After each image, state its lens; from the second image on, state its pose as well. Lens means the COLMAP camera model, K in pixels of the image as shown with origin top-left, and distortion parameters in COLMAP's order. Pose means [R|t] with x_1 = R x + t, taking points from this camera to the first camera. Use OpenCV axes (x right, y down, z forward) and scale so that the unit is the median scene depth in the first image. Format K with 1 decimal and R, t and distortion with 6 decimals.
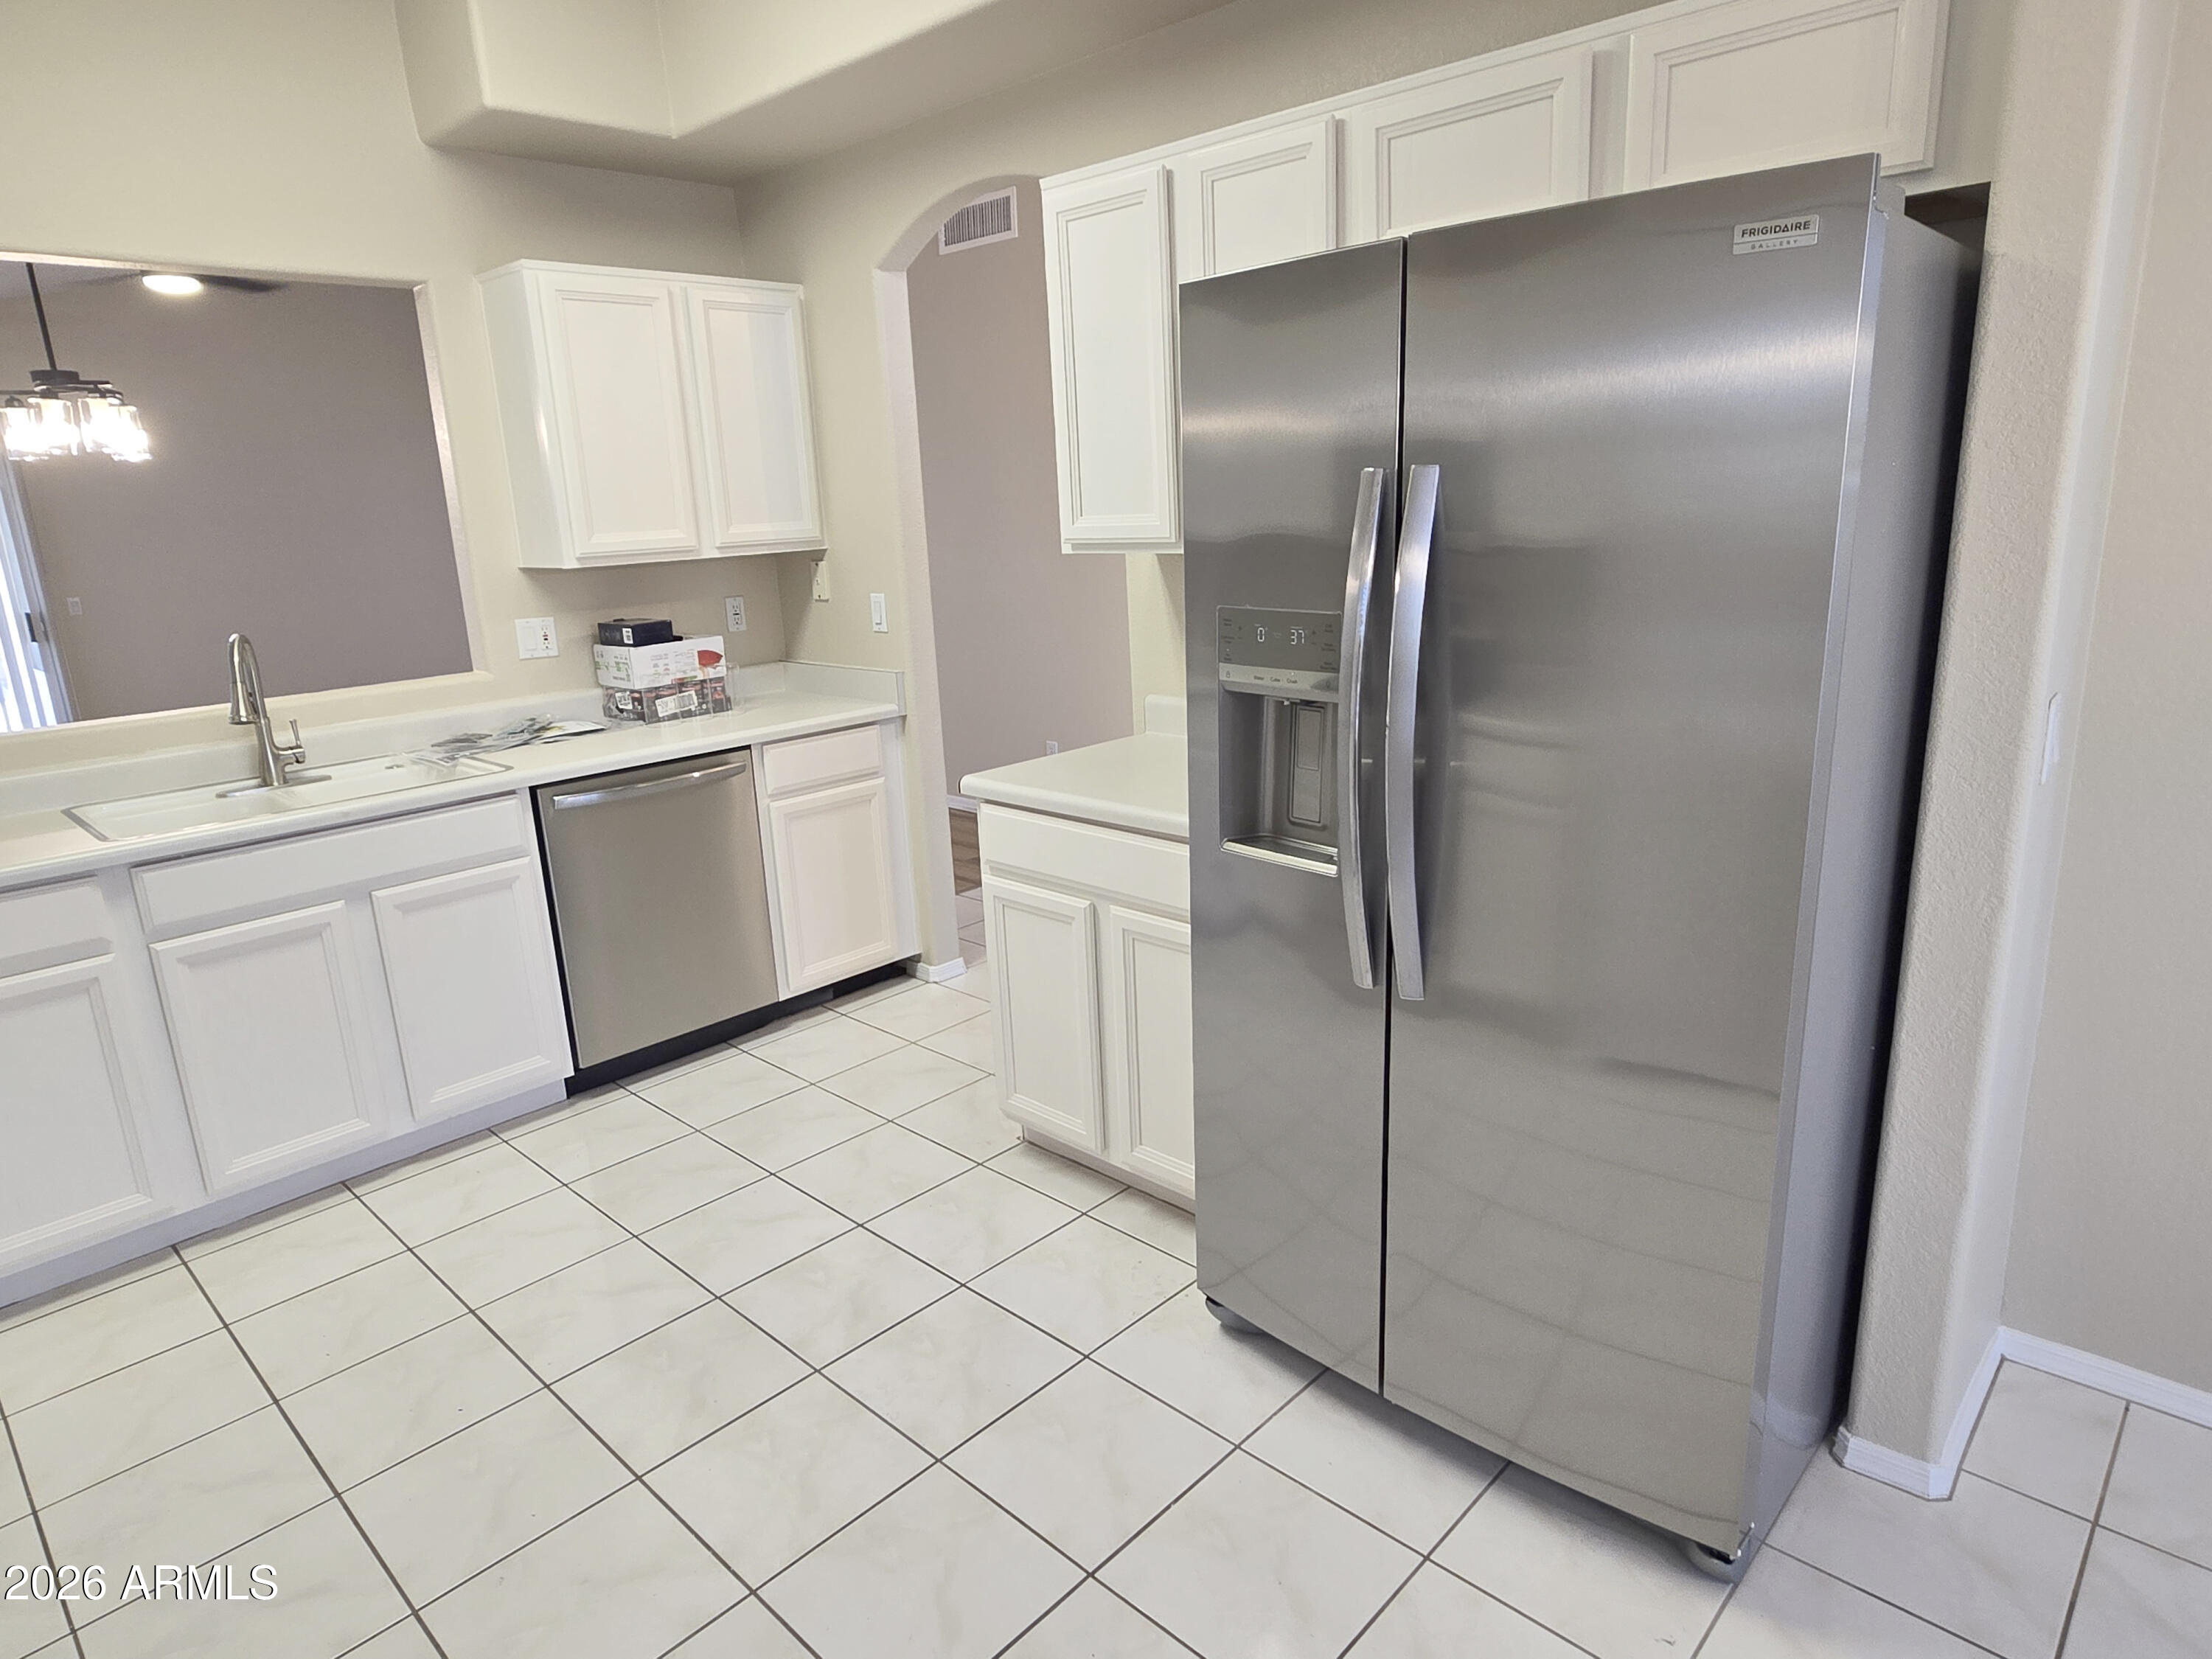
lens RADIAL K [[1299.1, 0, 1097.2], [0, 1299.1, 826.0], [0, 0, 1]] dist [-0.000023, -0.001430]
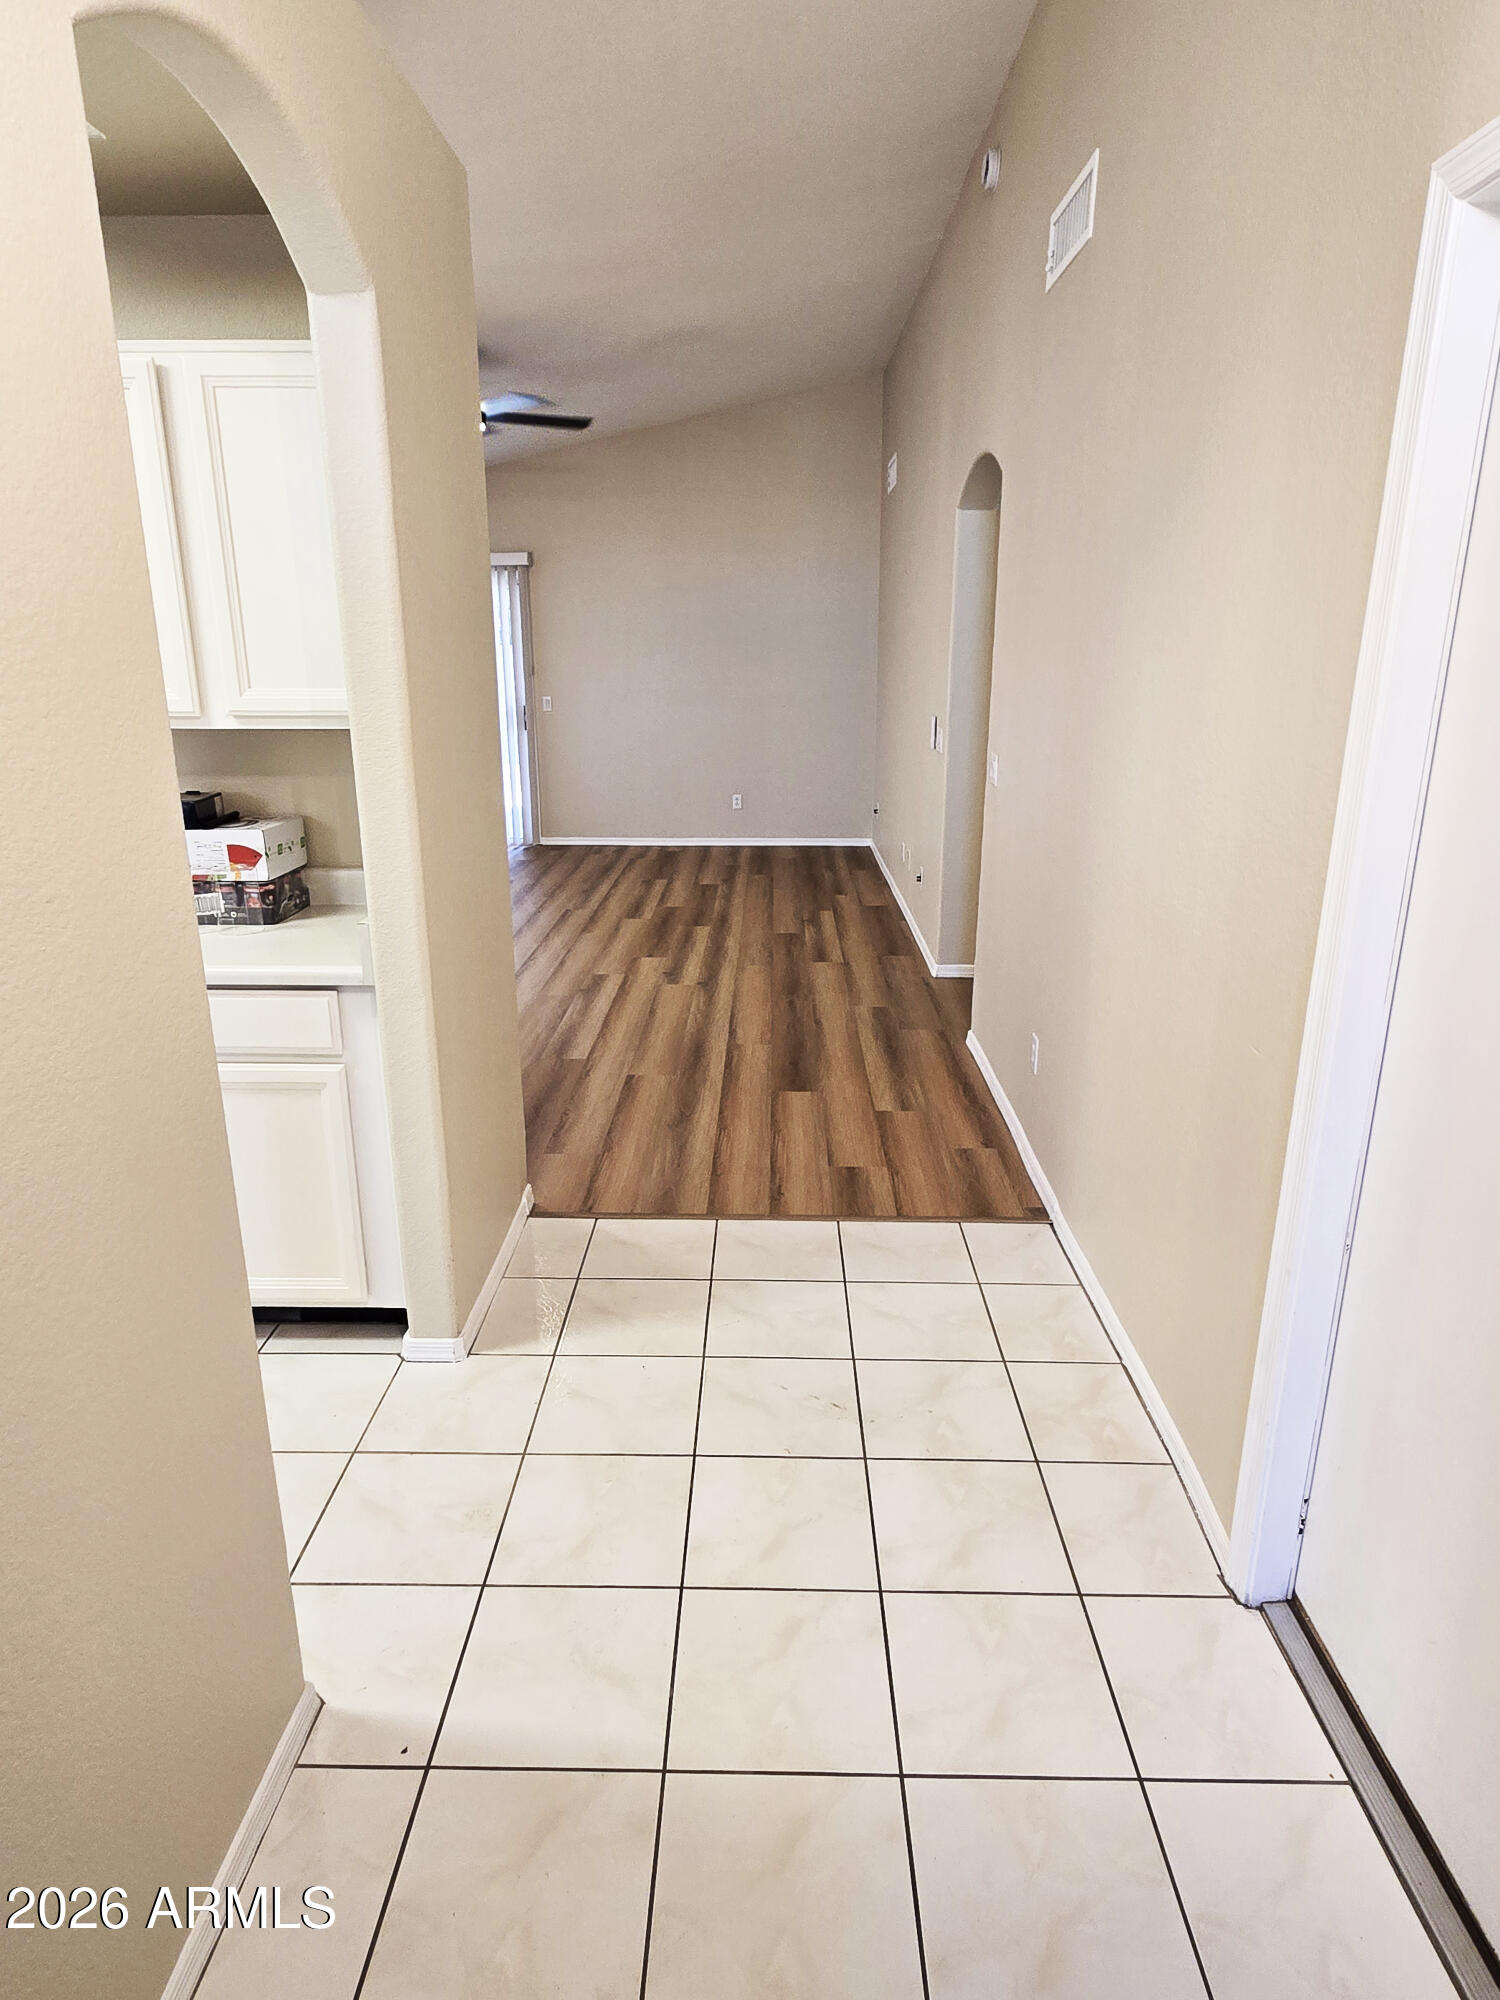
lens RADIAL K [[1171.9, 0, 750.0], [0, 1171.9, 1000.0], [0, 0, 1]] dist [-0.001797, -0.000945]
pose [[0.679015, 0.254024, -0.688774, 0.437931], [-0.209880, 0.966238, 0.149448, -0.226435], [0.703483, 0.043083, 0.709405, 0.758252]]
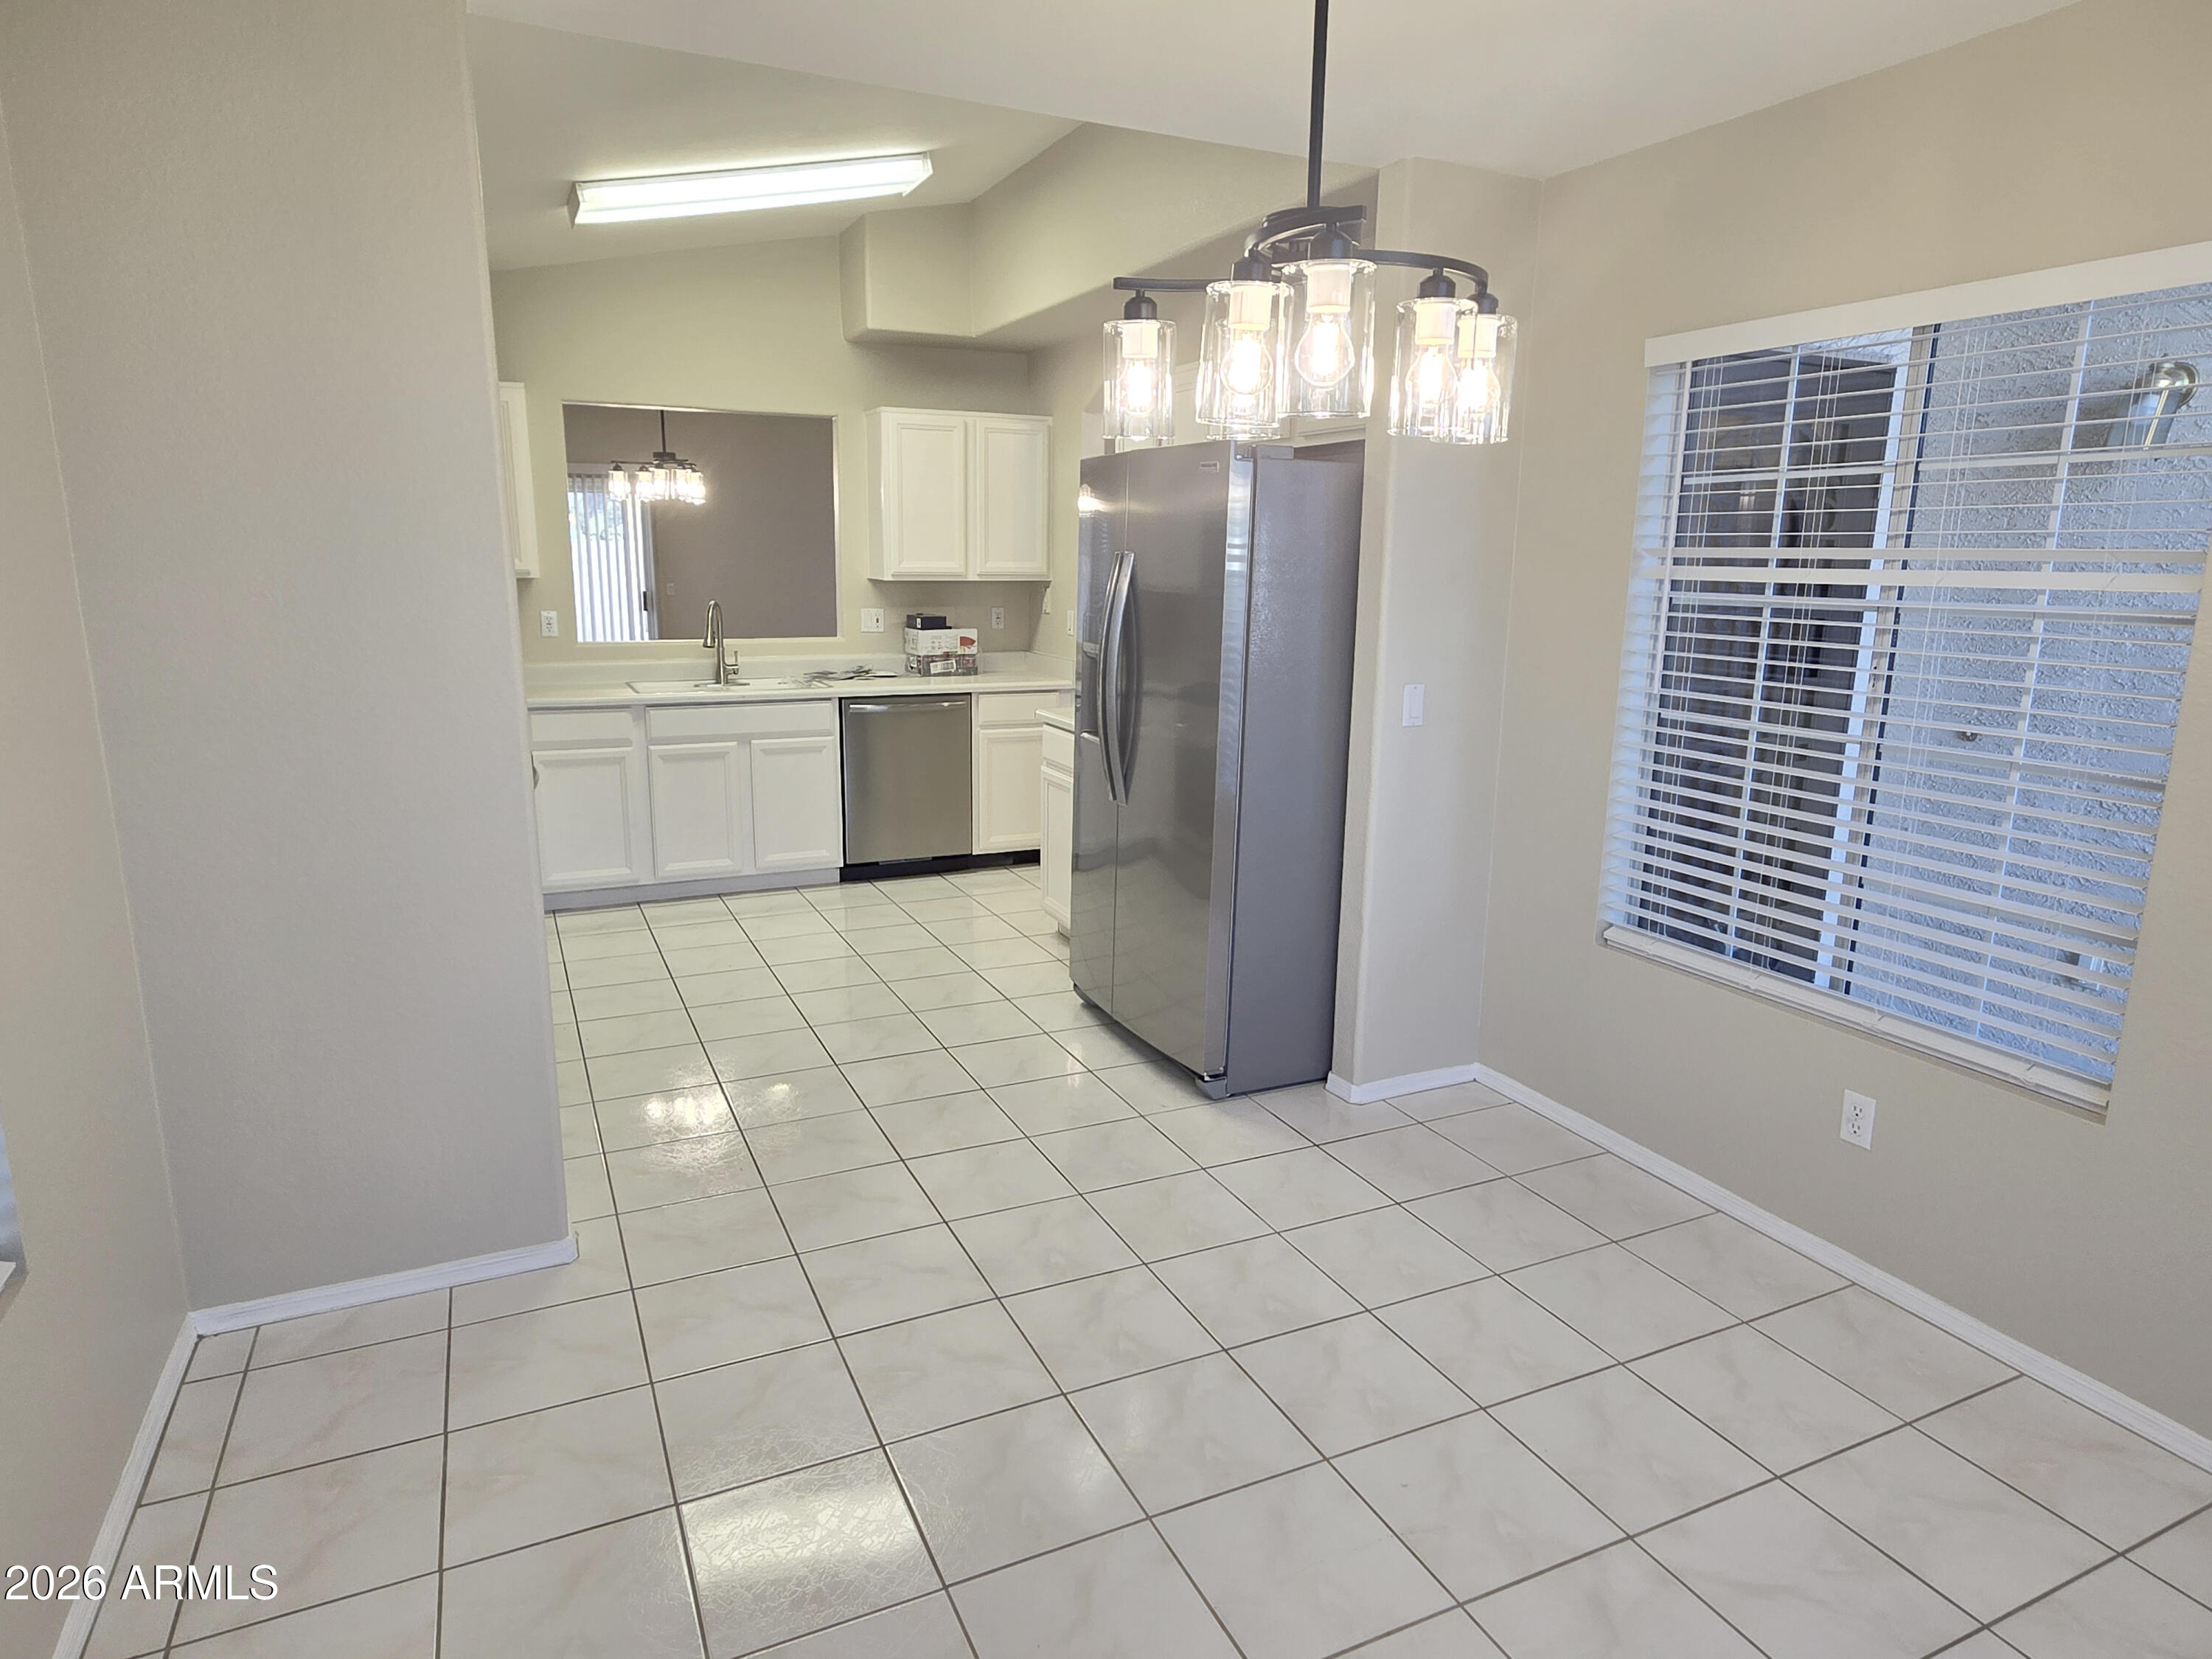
lens RADIAL K [[1299.1, 0, 1097.2], [0, 1299.1, 826.0], [0, 0, 1]] dist [-0.000023, -0.001430]
pose [[0.931420, 0.131849, -0.339222, 0.461238], [-0.142991, 0.989692, -0.007944, 0.094294], [0.334678, 0.055905, 0.940673, -0.491464]]
